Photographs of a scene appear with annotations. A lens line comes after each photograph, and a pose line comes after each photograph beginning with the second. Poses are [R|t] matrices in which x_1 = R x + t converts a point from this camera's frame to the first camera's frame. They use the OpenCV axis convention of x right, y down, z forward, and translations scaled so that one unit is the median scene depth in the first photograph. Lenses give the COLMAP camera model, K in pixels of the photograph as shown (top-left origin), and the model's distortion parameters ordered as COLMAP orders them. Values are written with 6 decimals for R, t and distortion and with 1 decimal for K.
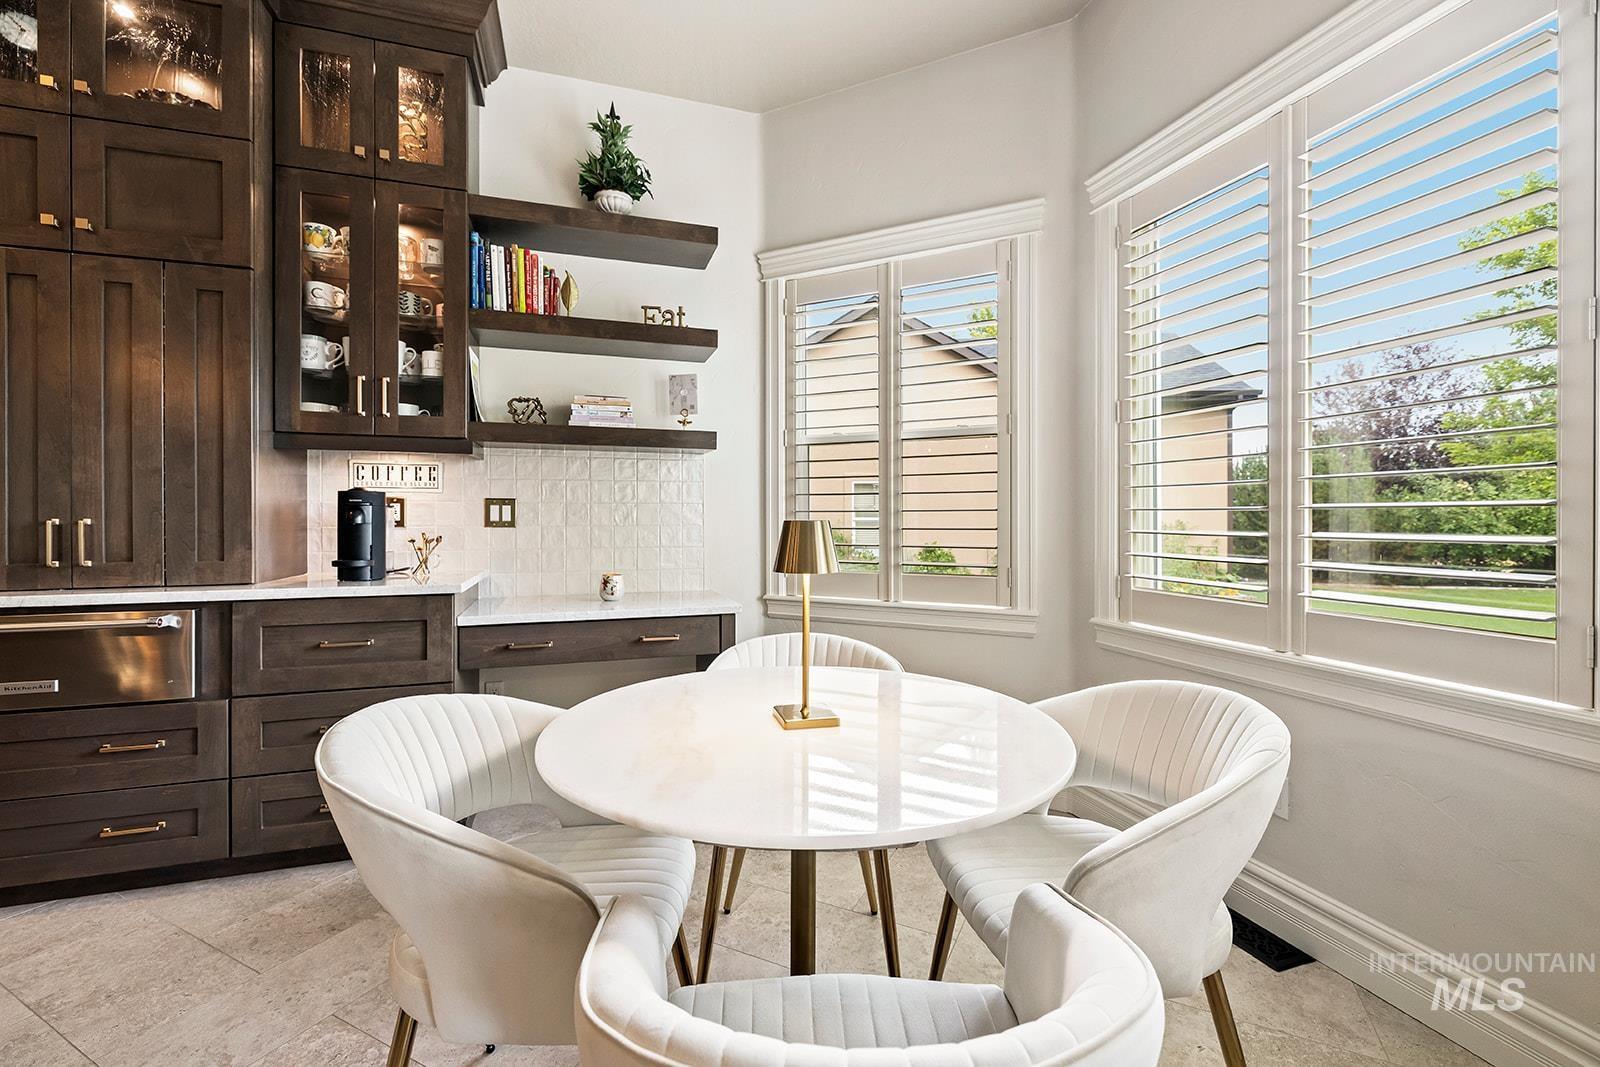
lens RADIAL K [[671.2, 0, 798.2], [0, 671.2, 526.5], [0, 0, 1]] dist [0.002054, -0.000252]
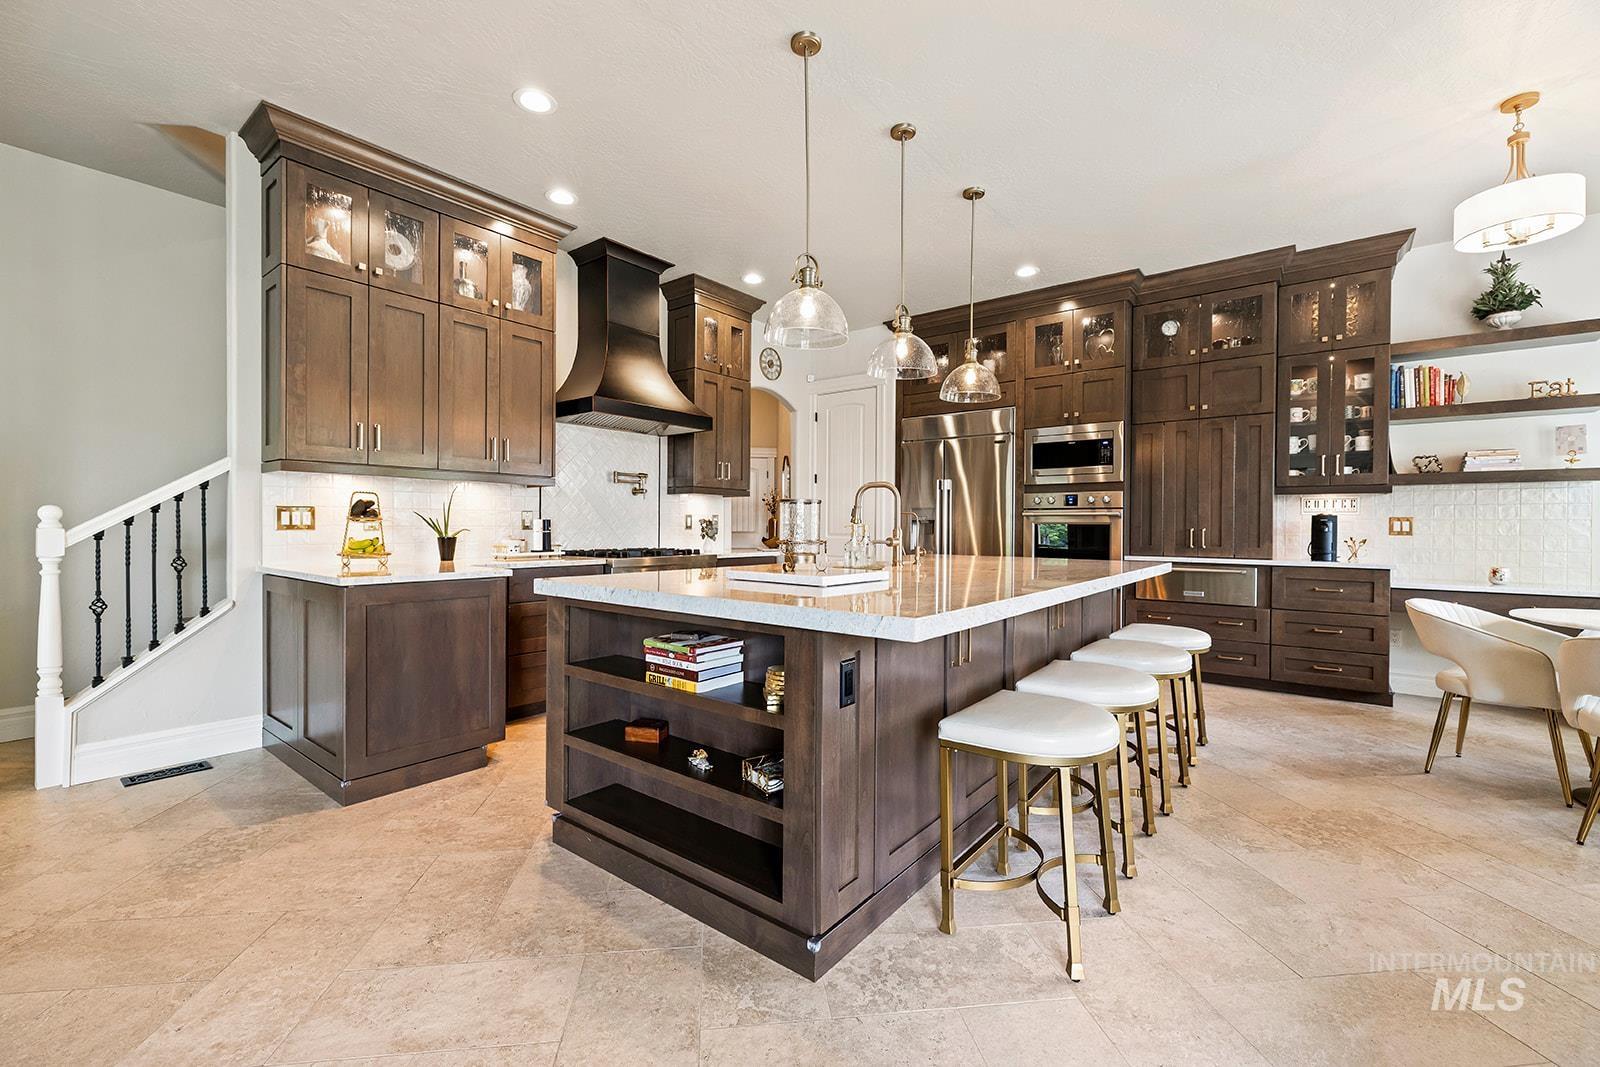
lens RADIAL K [[671.2, 0, 798.2], [0, 671.2, 526.5], [0, 0, 1]] dist [0.002054, -0.000252]
pose [[0.550869, 0.008423, -0.834549, 0.122442], [-0.016366, 0.999866, -0.000711, 0.006396], [0.834431, 0.014050, 0.550933, -1.222262]]
